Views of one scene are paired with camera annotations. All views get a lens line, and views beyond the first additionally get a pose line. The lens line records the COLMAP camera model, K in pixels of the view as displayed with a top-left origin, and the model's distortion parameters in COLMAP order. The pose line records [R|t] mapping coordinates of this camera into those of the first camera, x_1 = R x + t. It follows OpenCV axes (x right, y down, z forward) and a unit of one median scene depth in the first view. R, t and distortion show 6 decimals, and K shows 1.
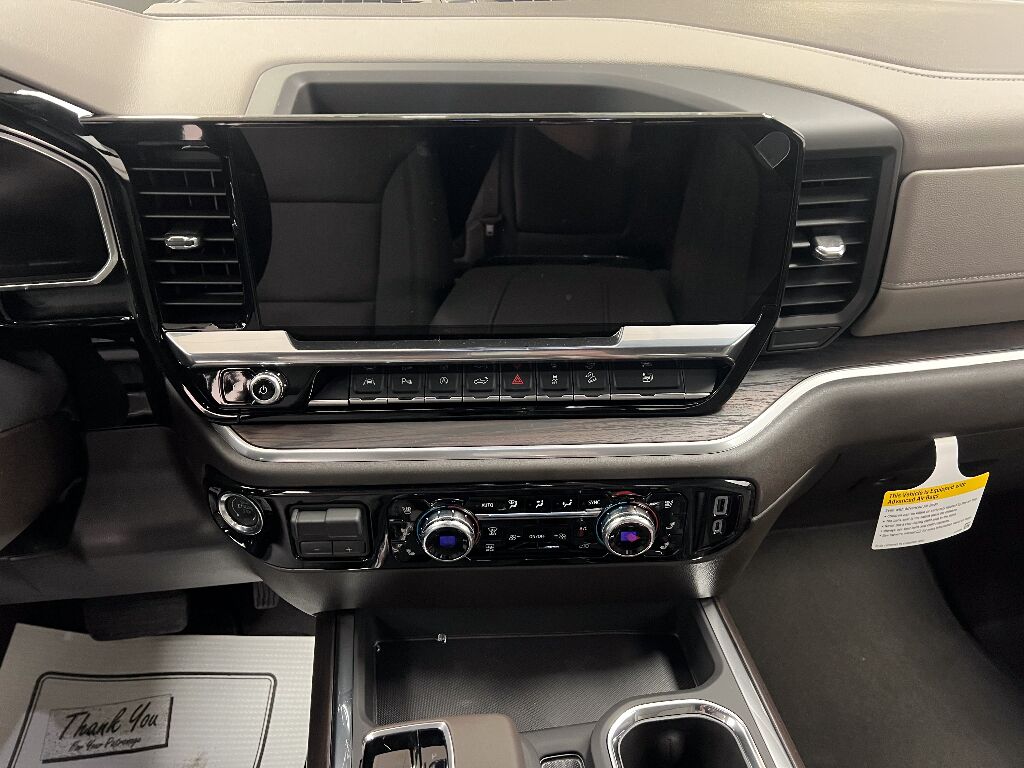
lens RADIAL K [[767.5, 0, 517.2], [0, 767.5, 377.3], [0, 0, 1]] dist [0.068965, -0.087031]
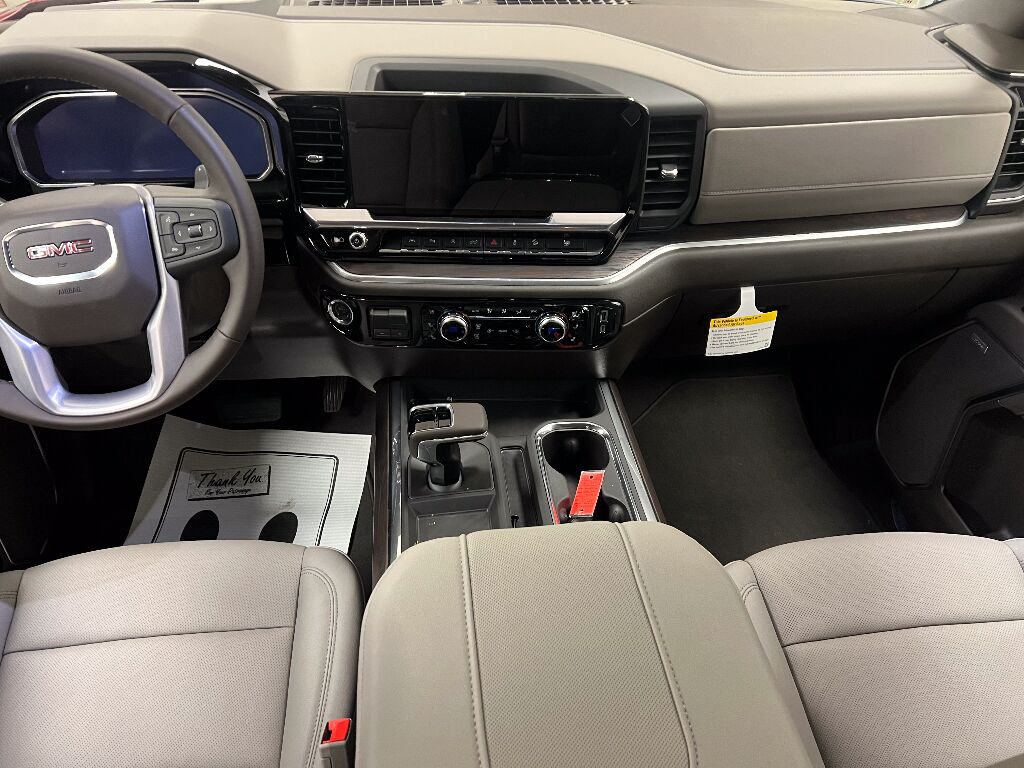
lens RADIAL K [[783.7, 0, 512.0], [0, 783.7, 384.0], [0, 0, 1]] dist [0.069904, -0.048266]
pose [[0.999259, 0.031507, -0.022088, 0.093707], [-0.029043, 0.994137, 0.104152, 0.140679], [0.025240, -0.103434, 0.994316, -0.860384]]
